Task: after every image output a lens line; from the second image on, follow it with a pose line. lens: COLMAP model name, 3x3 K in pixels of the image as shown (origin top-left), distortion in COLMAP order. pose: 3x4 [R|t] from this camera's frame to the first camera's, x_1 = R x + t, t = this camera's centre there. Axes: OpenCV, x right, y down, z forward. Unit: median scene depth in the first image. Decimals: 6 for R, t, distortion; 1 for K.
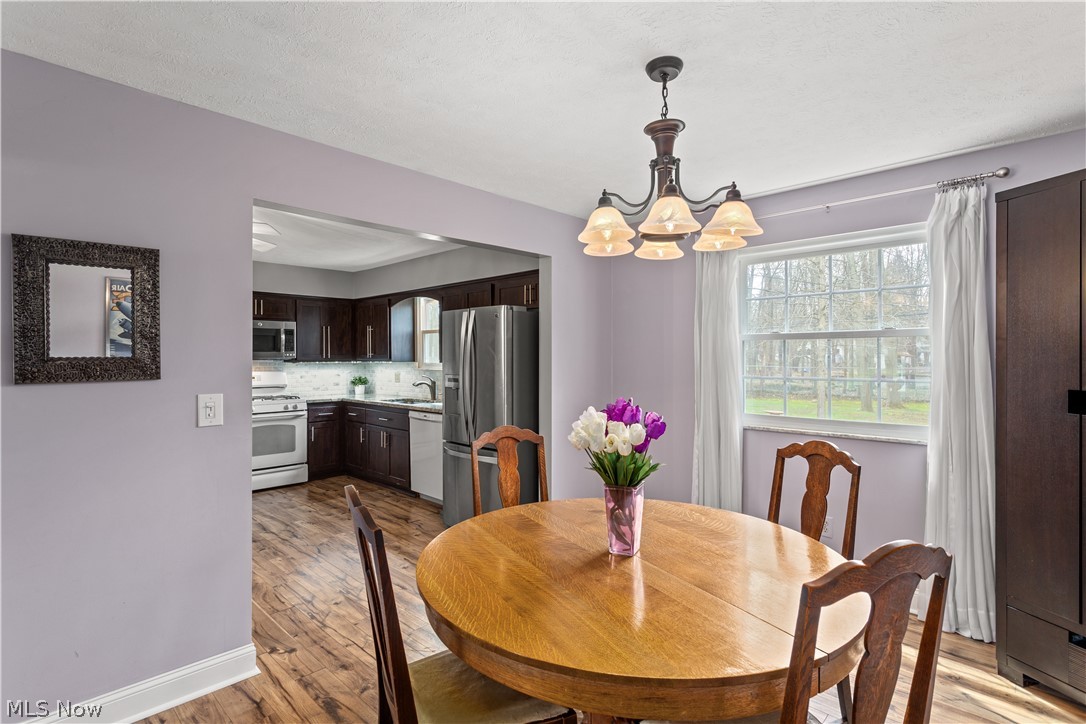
lens RADIAL K [[520.6, 0, 543.1], [0, 520.6, 357.3], [0, 0, 1]] dist [-0.000759, 0.003367]
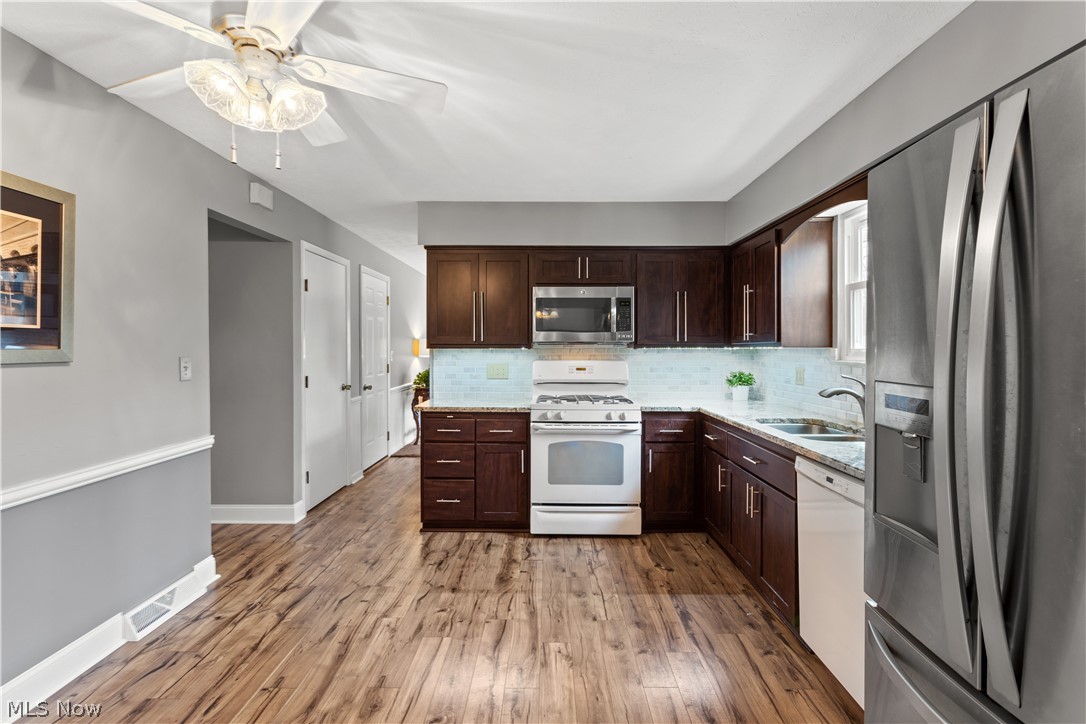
lens RADIAL K [[520.6, 0, 547.4], [0, 520.6, 354.4], [0, 0, 1]] dist [-0.000759, 0.003367]
pose [[0.691296, 0.012134, -0.722470, -0.084181], [-0.003173, 0.999900, 0.013758, 0.011288], [0.722565, -0.007219, 0.691265, 0.538610]]
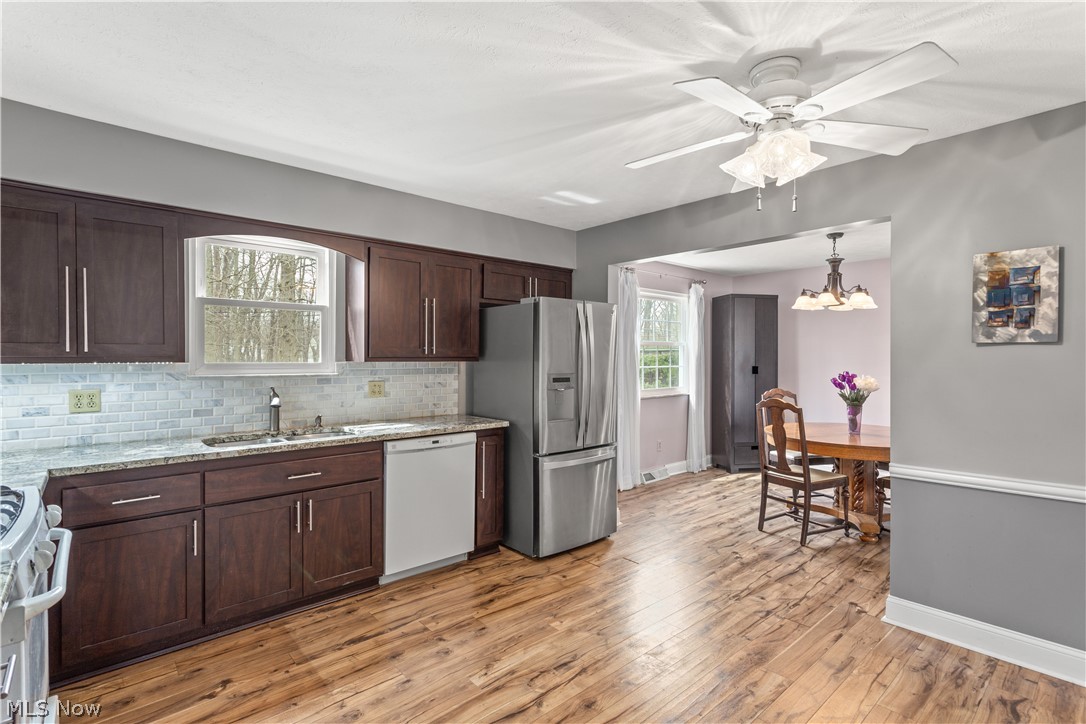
lens RADIAL K [[520.6, 0, 533.8], [0, 520.6, 354.9], [0, 0, 1]] dist [-0.000759, 0.003367]
pose [[0.095016, 0.005192, 0.995462, -0.824743], [-0.000432, 0.999987, -0.005174, 0.005329], [-0.995476, 0.000062, 0.095017, 0.769424]]
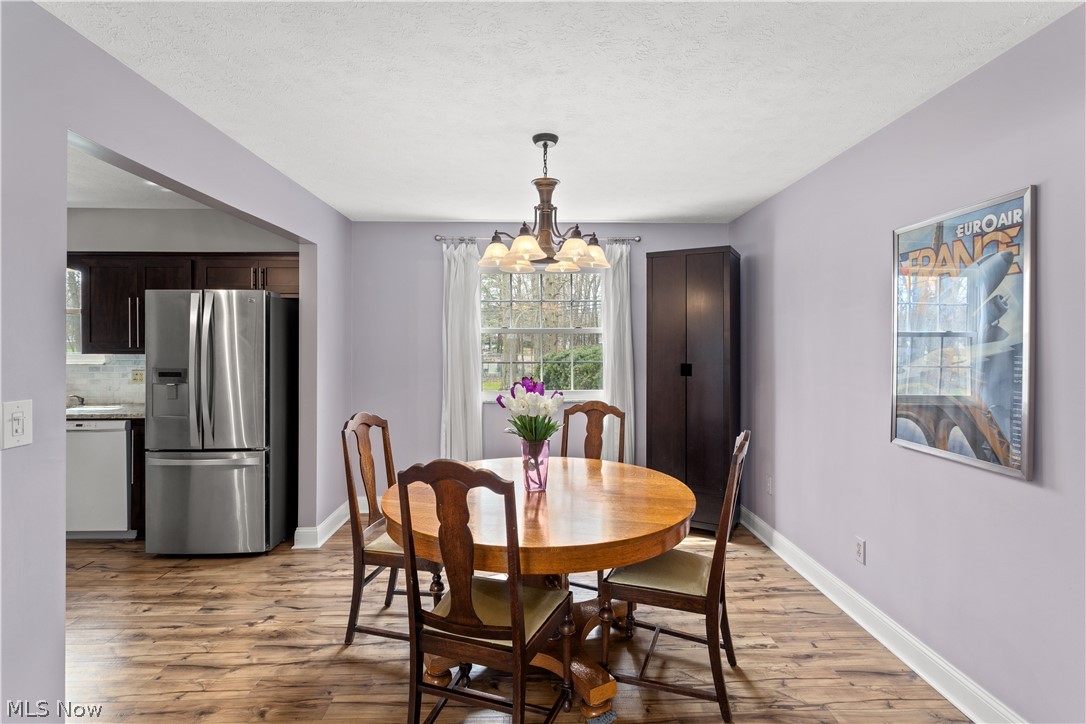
lens RADIAL K [[520.6, 0, 529.3], [0, 520.6, 343.8], [0, 0, 1]] dist [-0.000759, 0.003367]
pose [[0.713945, 0.002525, 0.700197, -0.274004], [0.000855, 0.999990, -0.004478, -0.000537], [-0.700201, 0.003795, 0.713936, 0.011936]]
